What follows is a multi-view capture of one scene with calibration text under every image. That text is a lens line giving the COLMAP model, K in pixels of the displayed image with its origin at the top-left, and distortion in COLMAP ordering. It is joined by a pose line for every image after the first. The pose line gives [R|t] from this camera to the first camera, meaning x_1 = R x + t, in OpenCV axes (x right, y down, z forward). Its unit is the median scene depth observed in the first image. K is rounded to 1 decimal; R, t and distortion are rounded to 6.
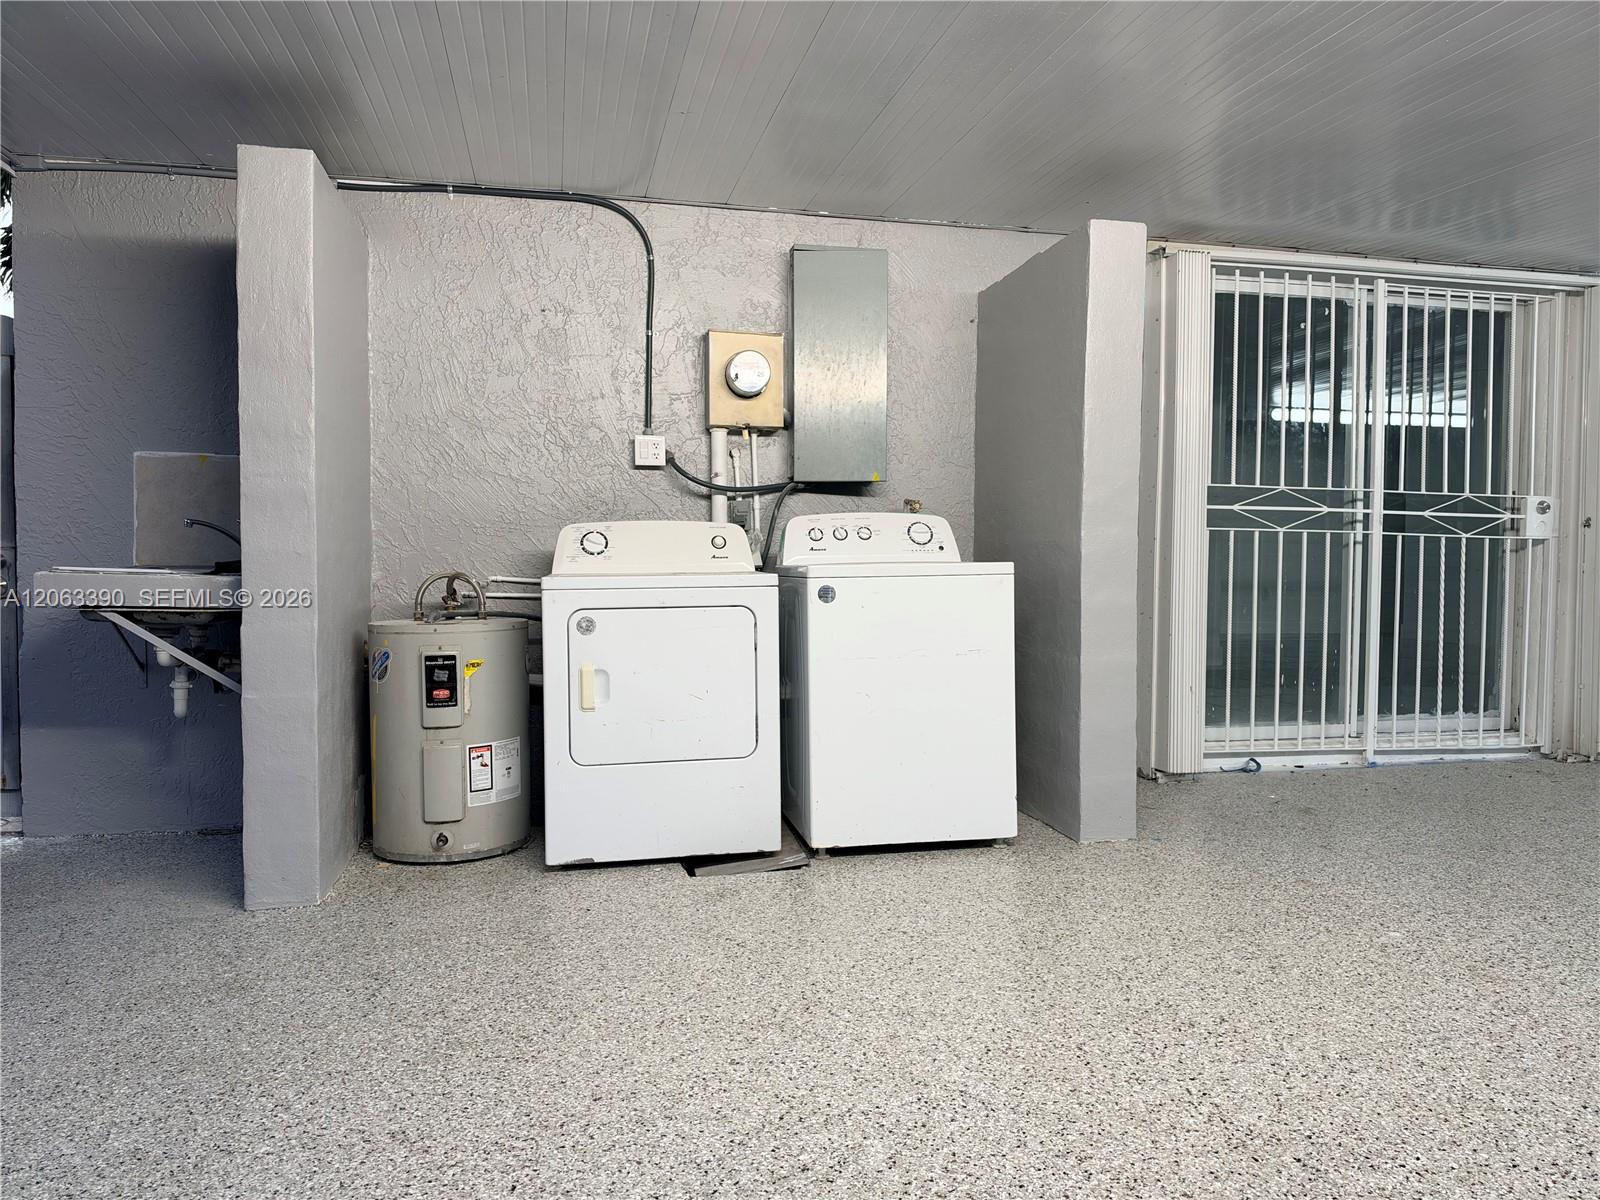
lens RADIAL K [[1168.2, 0, 804.8], [0, 1168.2, 606.2], [0, 0, 1]] dist [0.029570, -0.045279]
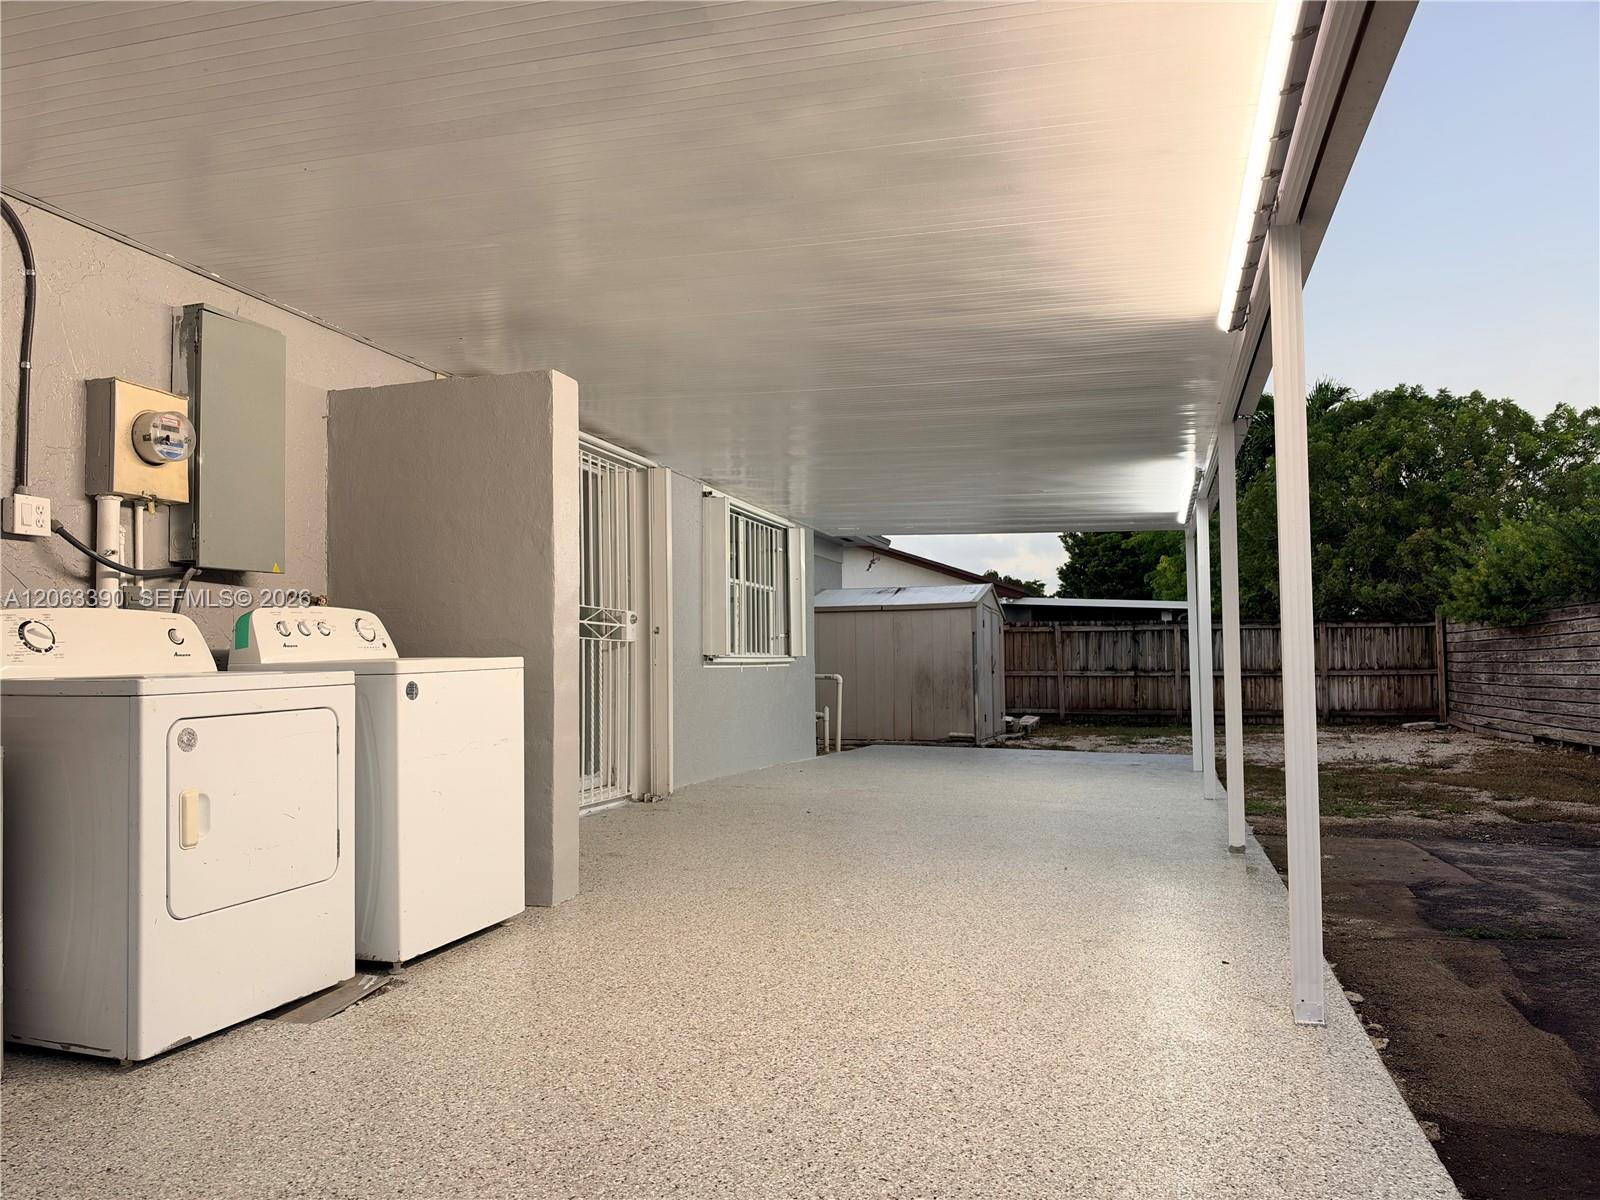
lens RADIAL K [[1168.2, 0, 810.6], [0, 1168.2, 594.8], [0, 0, 1]] dist [0.029570, -0.045279]
pose [[0.474545, 0.042561, 0.879201, -0.606877], [0.045812, 0.996282, -0.072956, -0.002975], [-0.879038, 0.074899, 0.470831, 0.209156]]
